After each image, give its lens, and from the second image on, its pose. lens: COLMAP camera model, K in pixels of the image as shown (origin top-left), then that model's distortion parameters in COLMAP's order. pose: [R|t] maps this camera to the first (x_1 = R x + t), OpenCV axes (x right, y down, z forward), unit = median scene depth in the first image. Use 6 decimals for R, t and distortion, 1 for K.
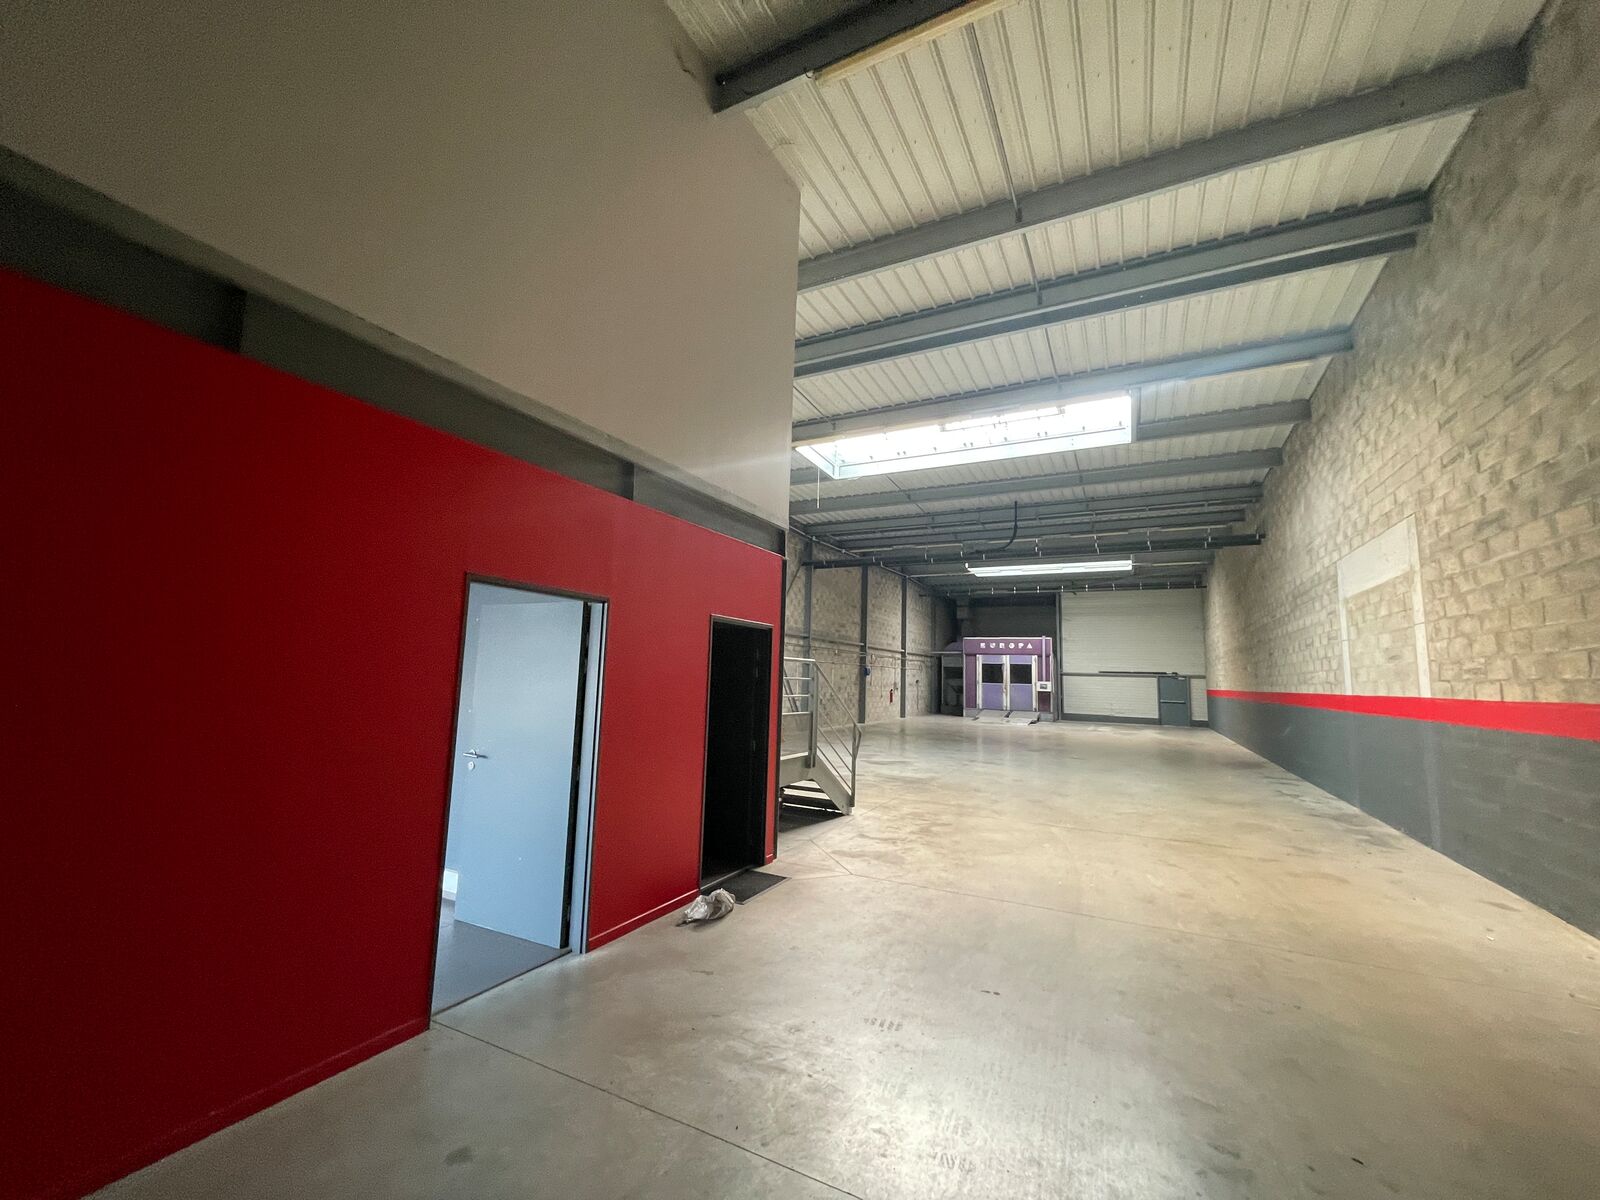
lens RADIAL K [[648.5, 0, 797.6], [0, 648.5, 595.2], [0, 0, 1]] dist [0.000235, -0.000005]
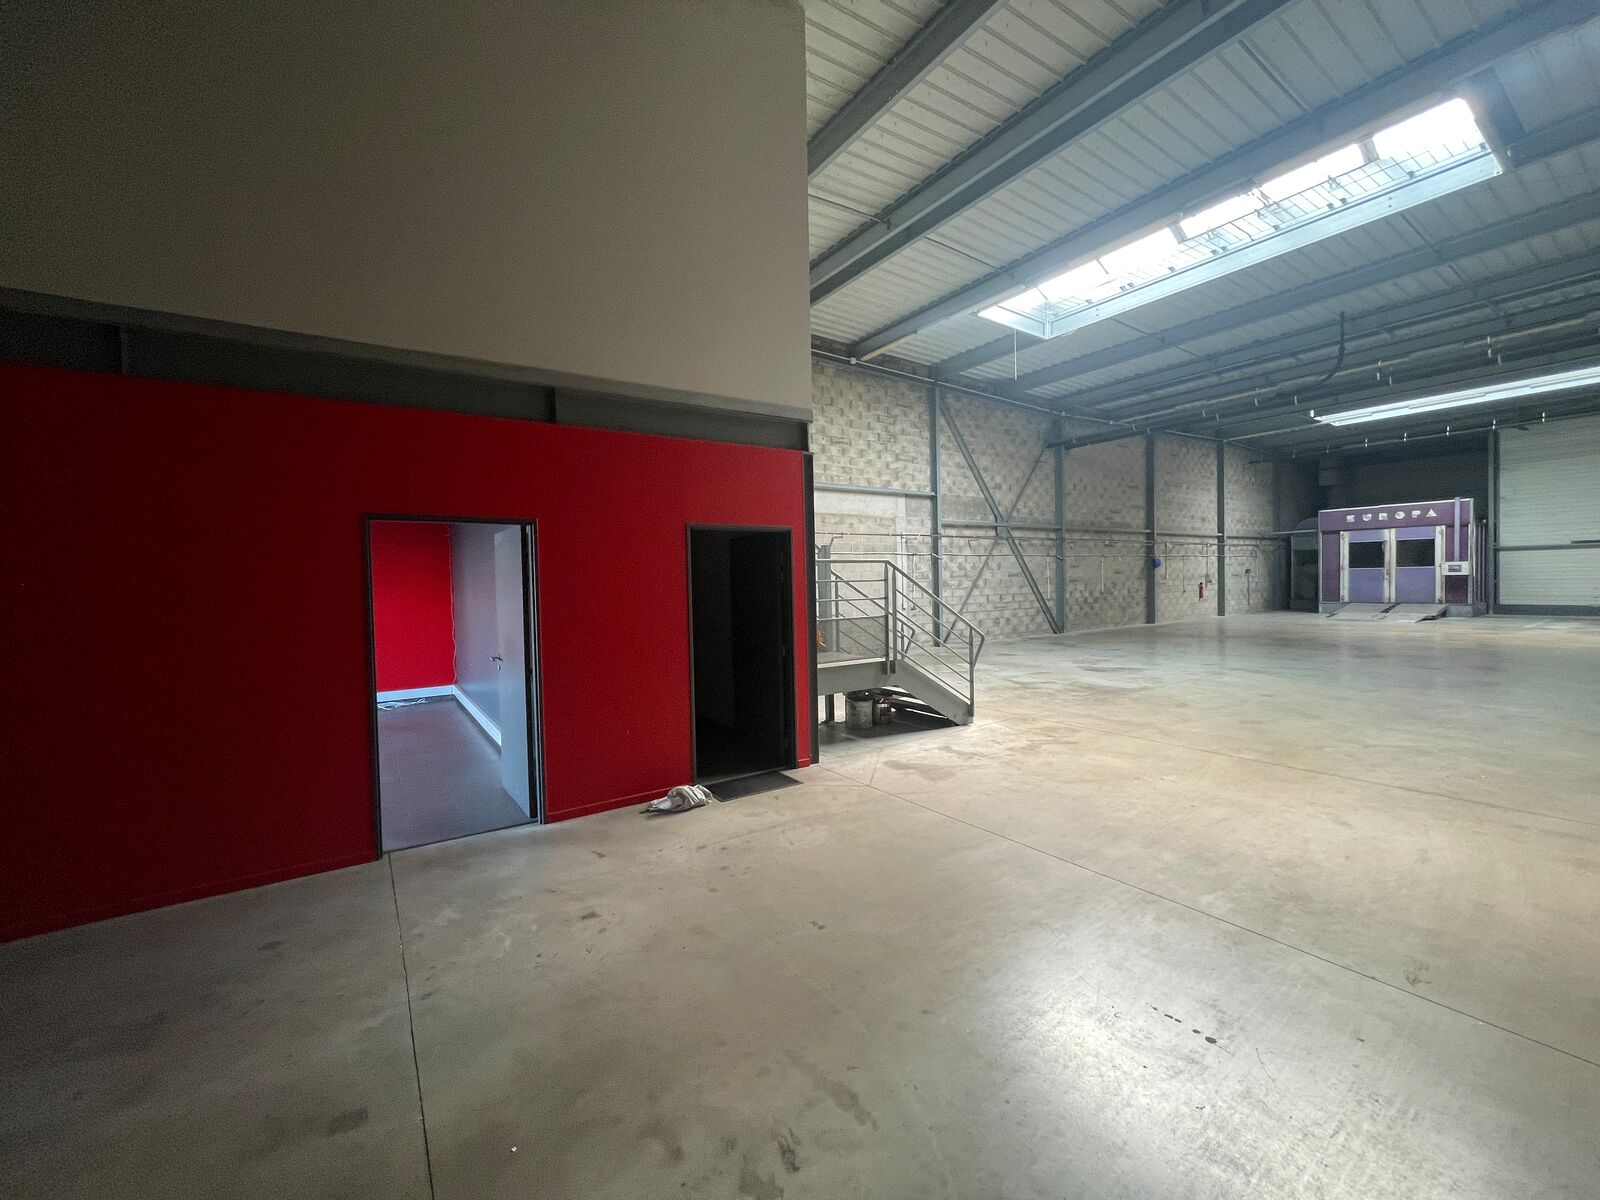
lens RADIAL K [[648.5, 0, 797.6], [0, 648.5, 595.2], [0, 0, 1]] dist [0.000235, -0.000005]
pose [[0.875023, -0.036682, -0.482690, 0.089838], [0.107433, 0.986974, 0.119750, 0.006756], [0.472010, -0.156641, 0.867566, 0.035398]]
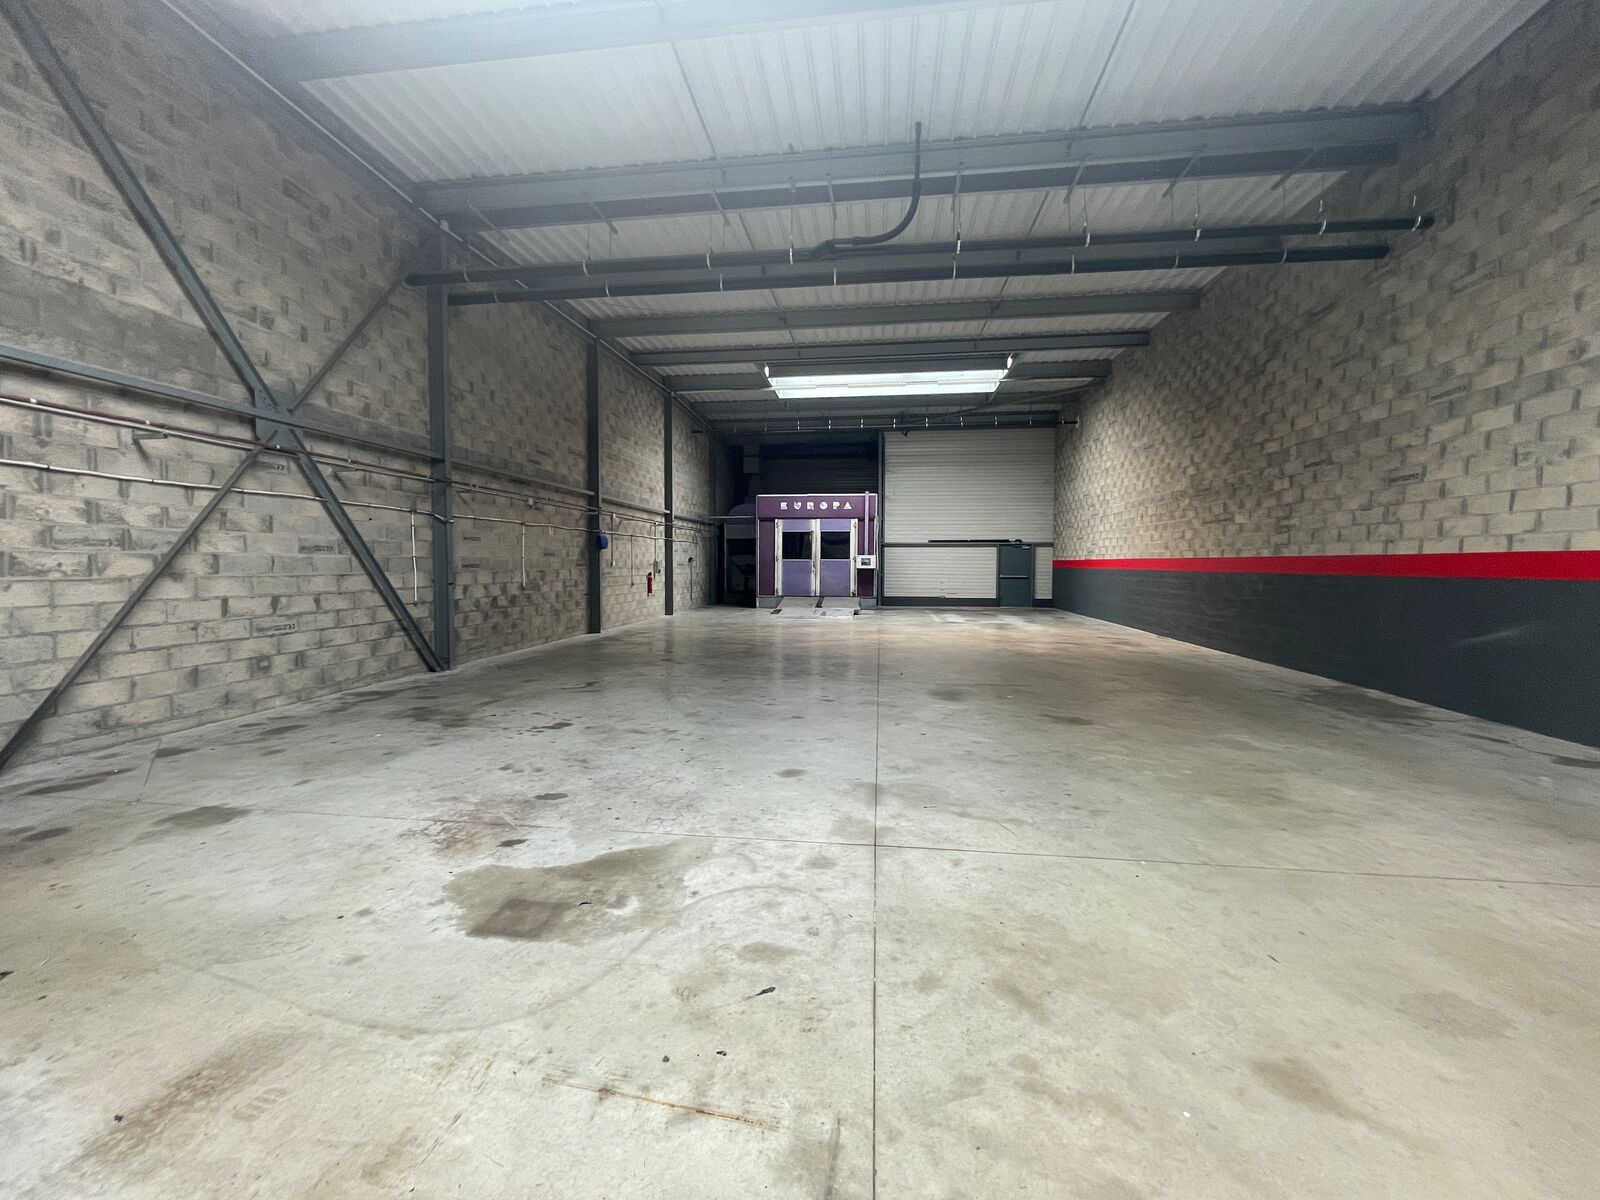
lens RADIAL K [[648.5, 0, 797.6], [0, 648.5, 595.2], [0, 0, 1]] dist [0.000235, -0.000005]
pose [[0.940684, -0.043162, 0.336526, 0.065145], [-0.017746, 0.984258, 0.175843, 0.052218], [-0.338819, -0.171385, 0.925110, 0.355109]]
